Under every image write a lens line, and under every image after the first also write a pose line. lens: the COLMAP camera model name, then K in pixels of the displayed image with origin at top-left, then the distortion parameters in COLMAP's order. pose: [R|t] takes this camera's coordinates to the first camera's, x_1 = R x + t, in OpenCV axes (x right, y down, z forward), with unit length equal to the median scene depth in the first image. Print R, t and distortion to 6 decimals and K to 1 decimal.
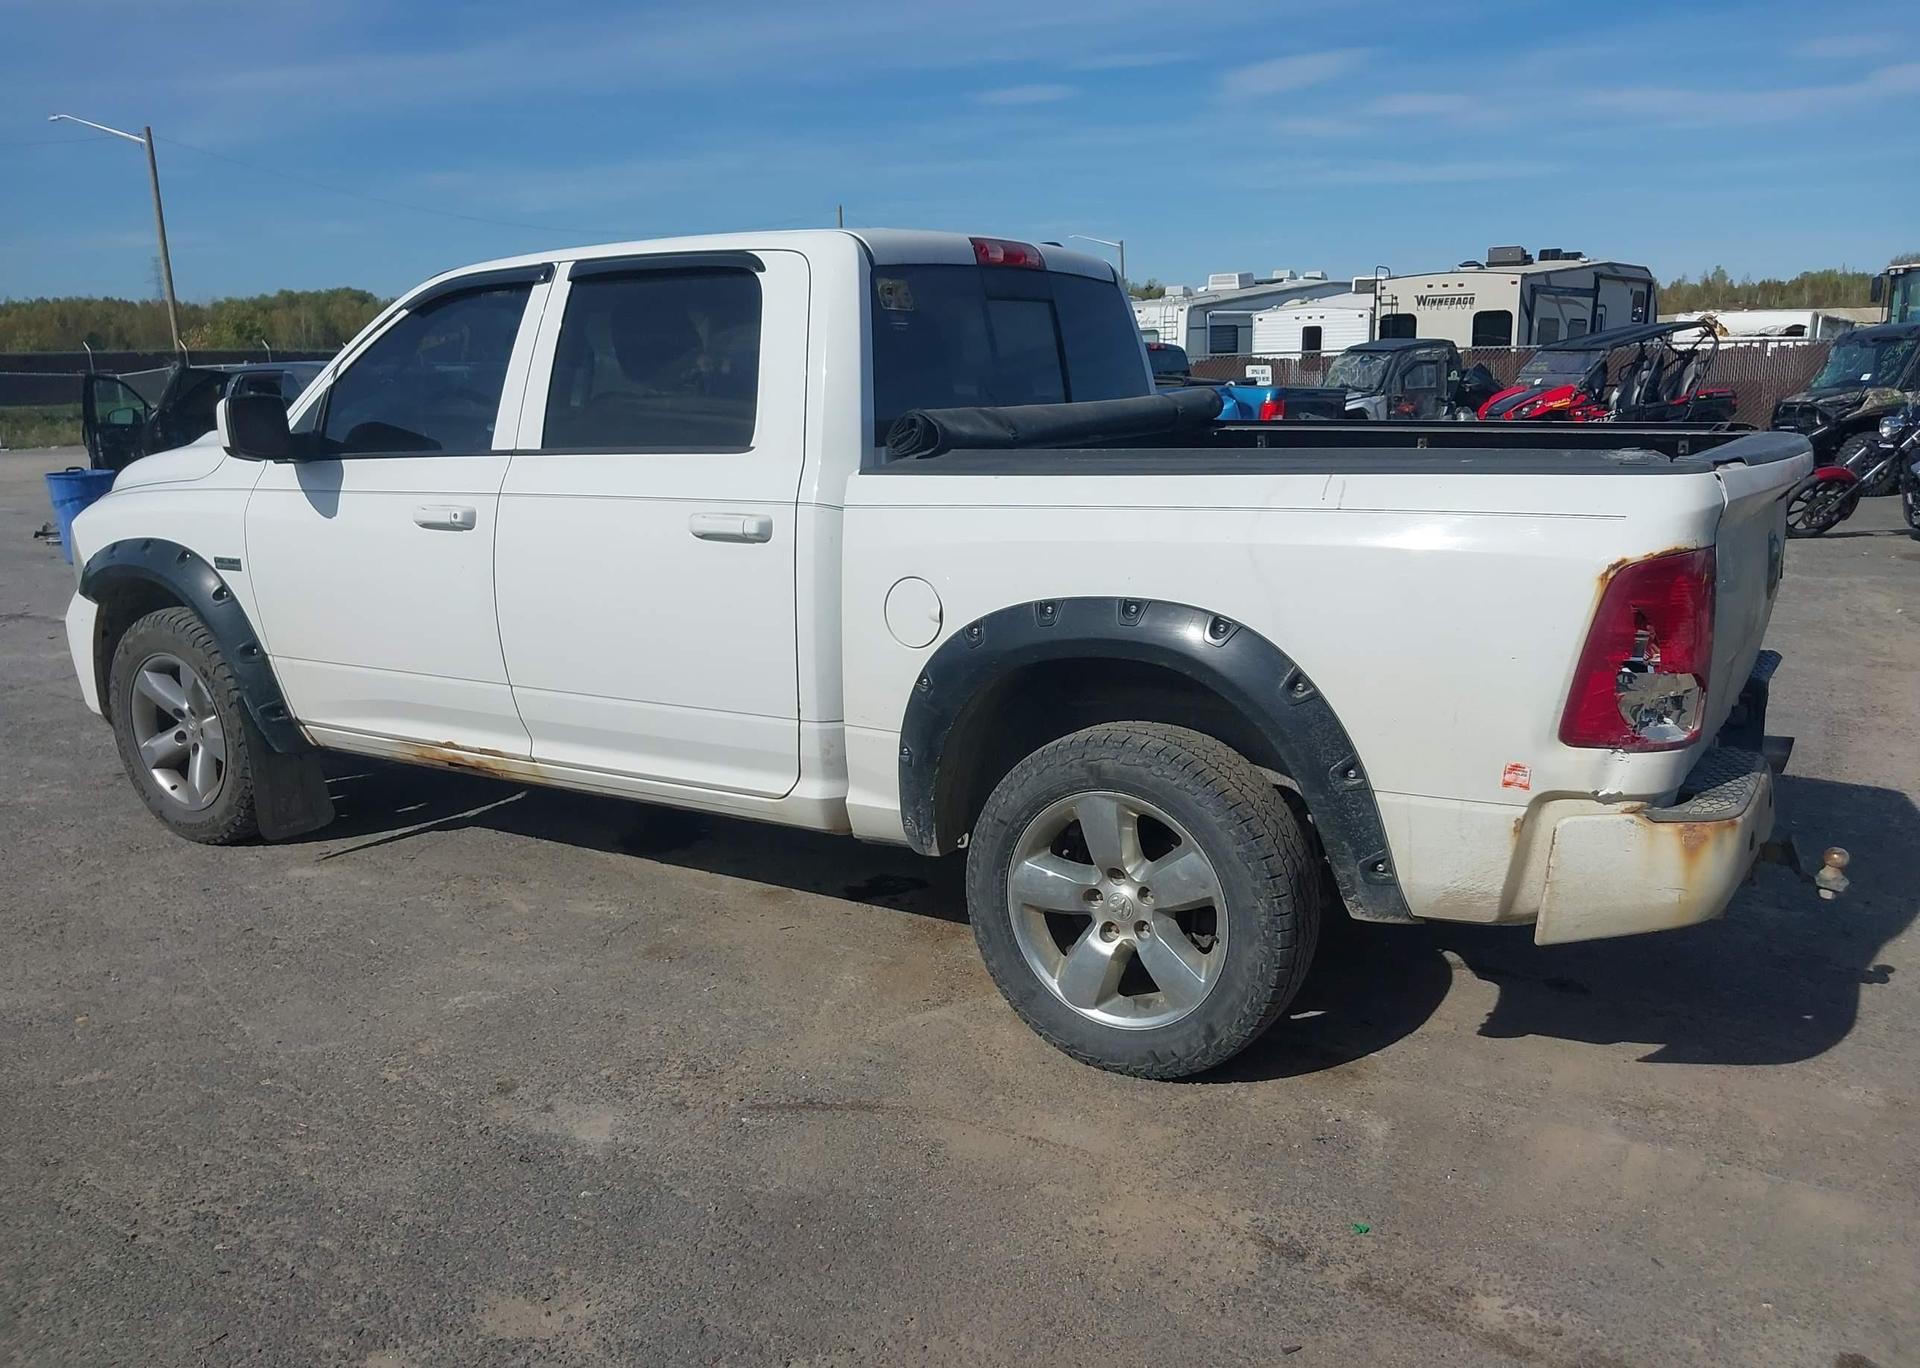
lens RADIAL K [[1516.4, 0, 977.1], [0, 1516.4, 693.6], [0, 0, 1]] dist [0.028632, -0.041421]
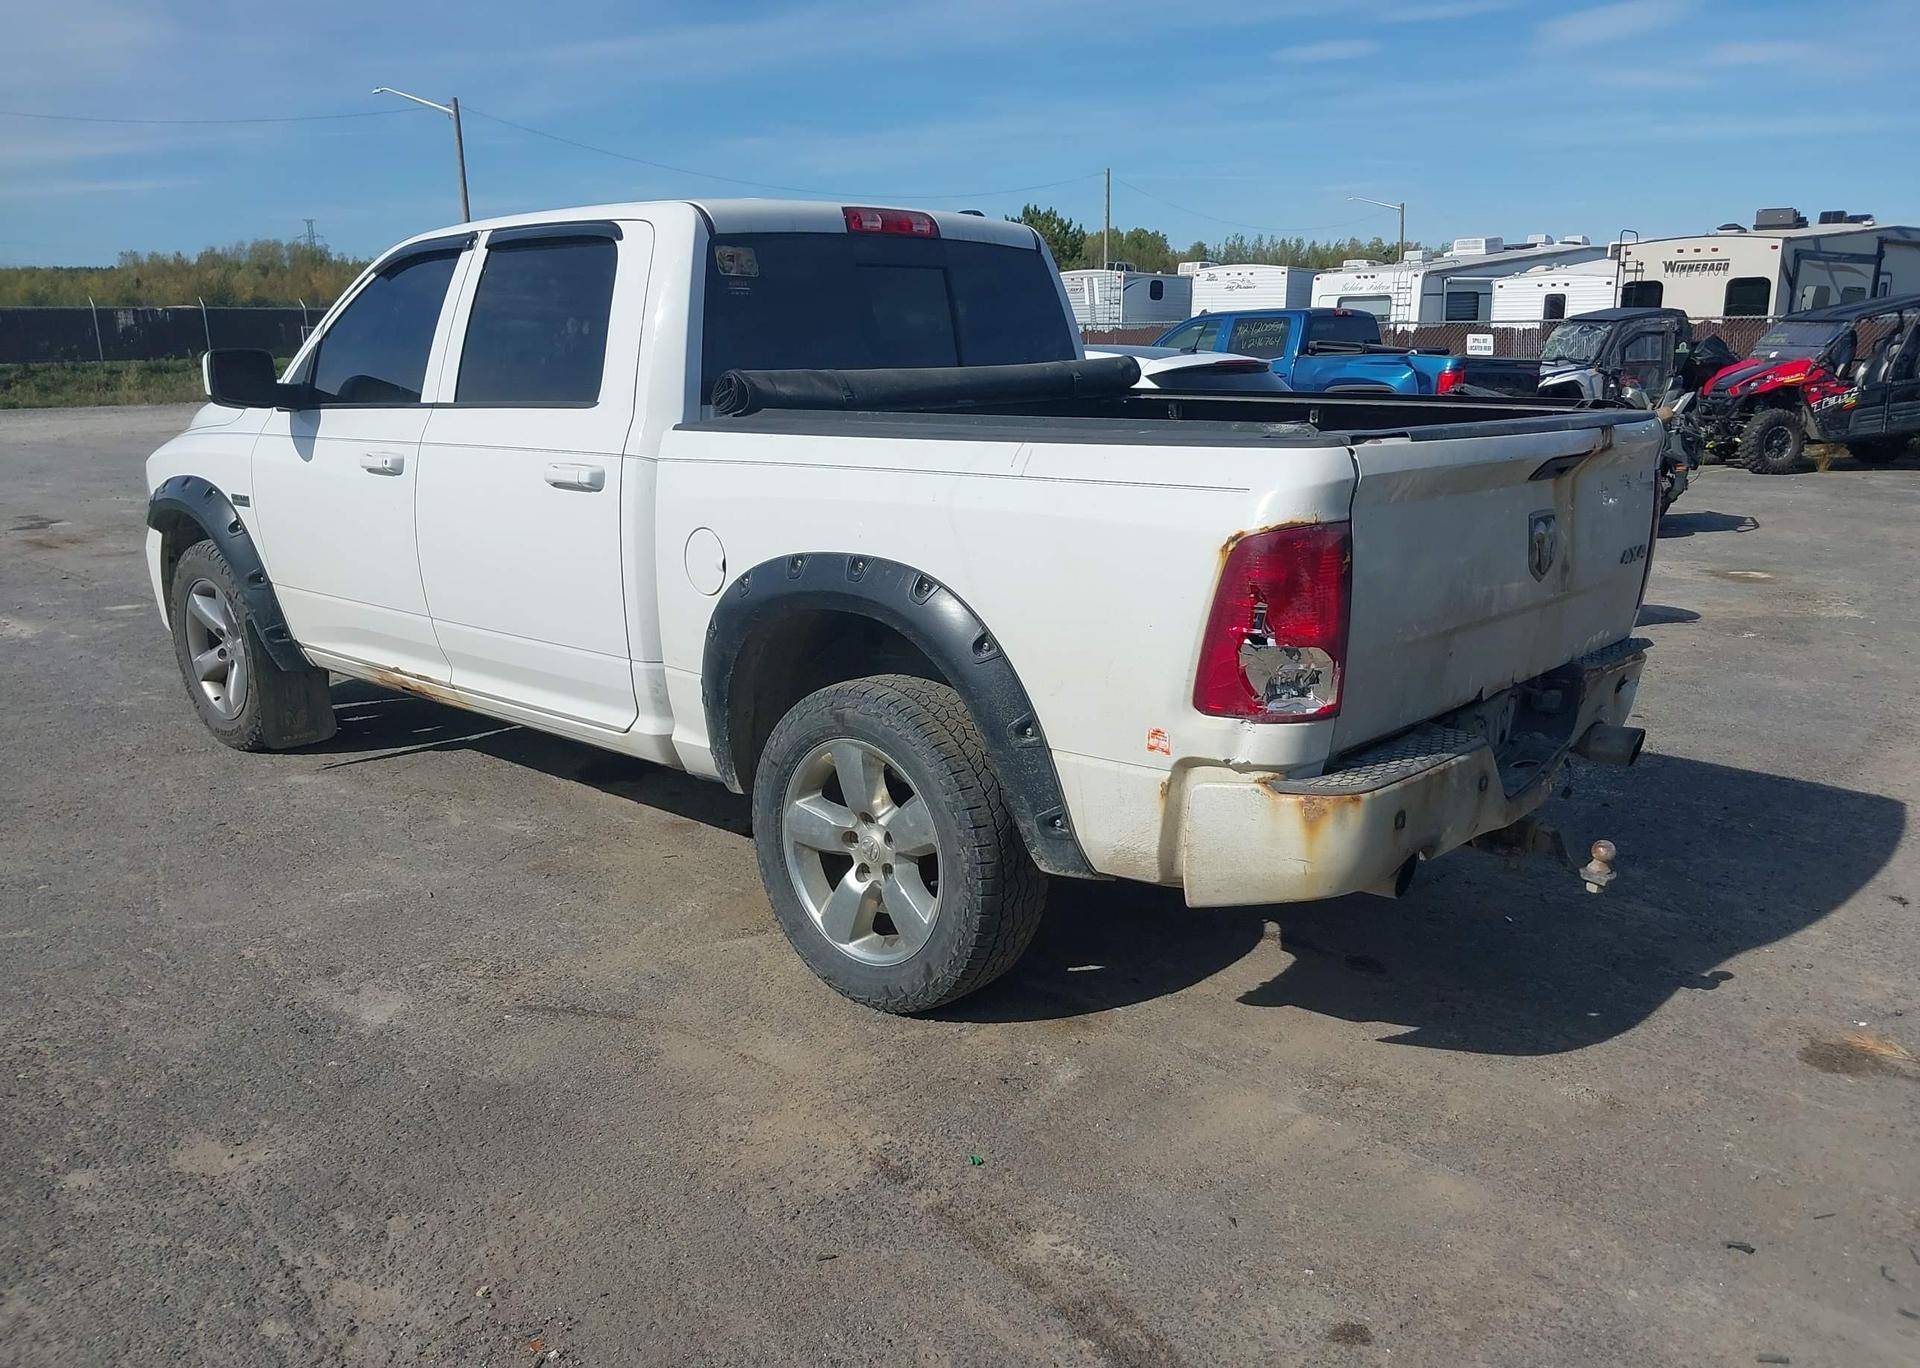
lens RADIAL K [[1516.4, 0, 977.3], [0, 1516.4, 694.7], [0, 0, 1]] dist [0.028632, -0.041421]
pose [[0.984150, 0.052582, -0.169366, 0.305787], [-0.048643, 0.998442, 0.027324, 0.001138], [0.170539, -0.018652, 0.985174, -0.019519]]
